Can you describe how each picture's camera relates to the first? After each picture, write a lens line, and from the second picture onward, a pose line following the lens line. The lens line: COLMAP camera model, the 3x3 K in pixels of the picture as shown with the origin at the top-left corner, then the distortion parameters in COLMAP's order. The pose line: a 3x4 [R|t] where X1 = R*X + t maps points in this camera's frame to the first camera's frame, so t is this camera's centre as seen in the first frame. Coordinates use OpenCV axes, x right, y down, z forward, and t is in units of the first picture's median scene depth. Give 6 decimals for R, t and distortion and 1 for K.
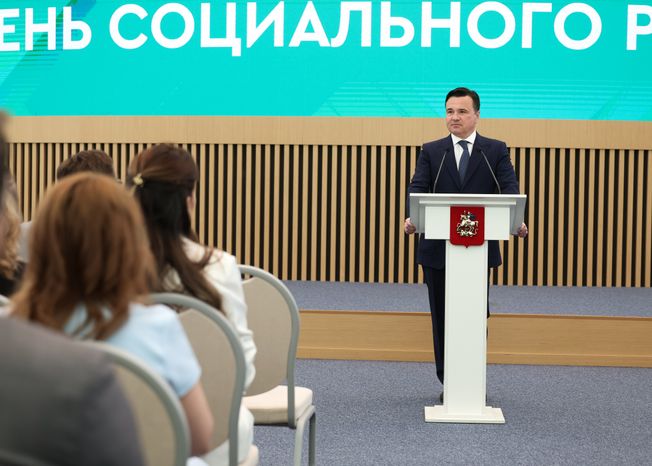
lens RADIAL K [[1403.4, 0, 326.0], [0, 1403.4, 233.0], [0, 0, 1]] dist [-0.042843, 0.224984]
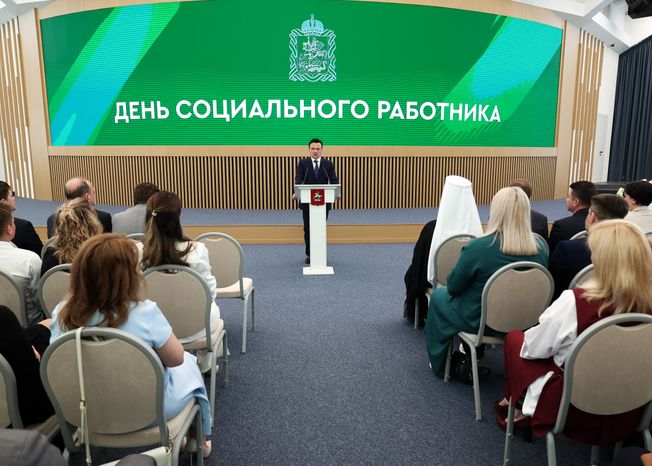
lens RADIAL K [[493.0, 0, 332.0], [0, 493.0, 236.5], [0, 0, 1]] dist [0.002540, -0.005750]
pose [[0.992452, -0.032109, 0.118356, 0.011417], [0.017687, 0.992502, 0.120944, -0.024077], [-0.121352, -0.117938, 0.985578, 0.070700]]
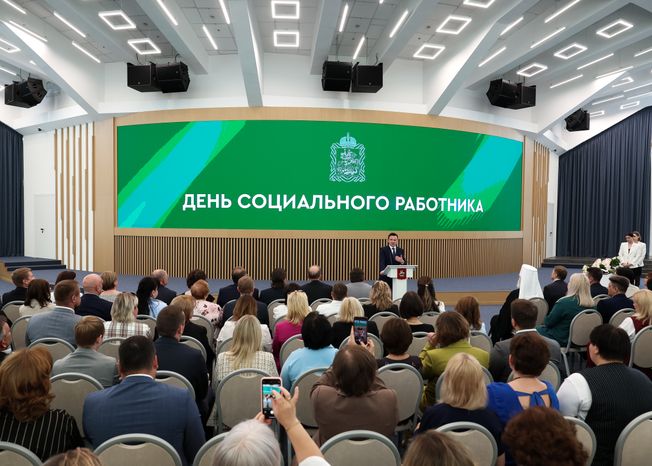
lens RADIAL K [[490.8, 0, 316.4], [0, 490.8, 240.7], [0, 0, 1]] dist [-0.002013, -0.002359]
pose [[0.977443, -0.010369, 0.210946, -0.225715], [0.012436, 0.999887, -0.008474, -0.048633], [-0.210835, 0.010906, 0.977461, -0.121102]]
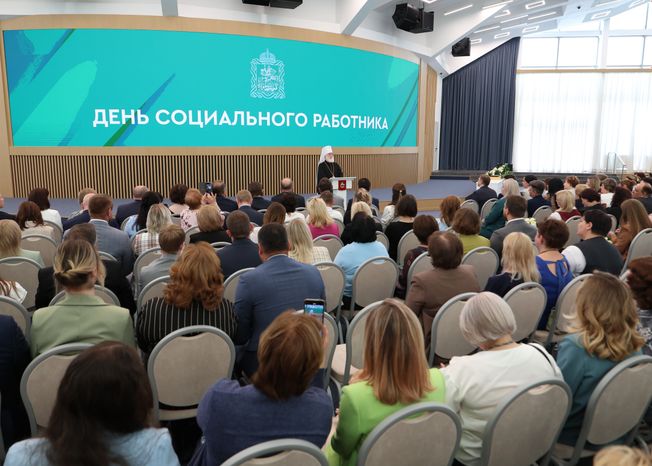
lens RADIAL K [[478.9, 0, 324.9], [0, 478.9, 220.1], [0, 0, 1]] dist [-0.022986, 0.001489]
pose [[0.888245, -0.081250, 0.452128, -0.329485], [0.028189, 0.992020, 0.122891, -0.043876], [-0.458505, -0.096412, 0.883447, -0.109701]]
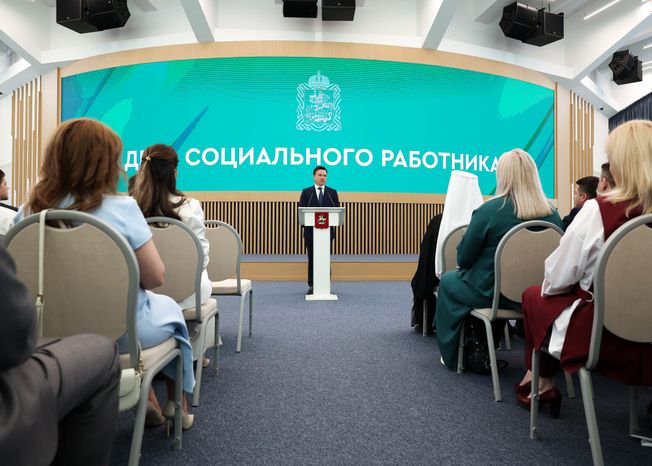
lens RADIAL K [[488.1, 0, 341.9], [0, 488.1, 220.4], [0, 0, 1]] dist [-0.002374, -0.004558]
pose [[0.991420, -0.007233, 0.130513, 0.013768], [0.014735, 0.998288, -0.056602, 0.025828], [-0.129880, 0.058040, 0.989830, 0.083133]]
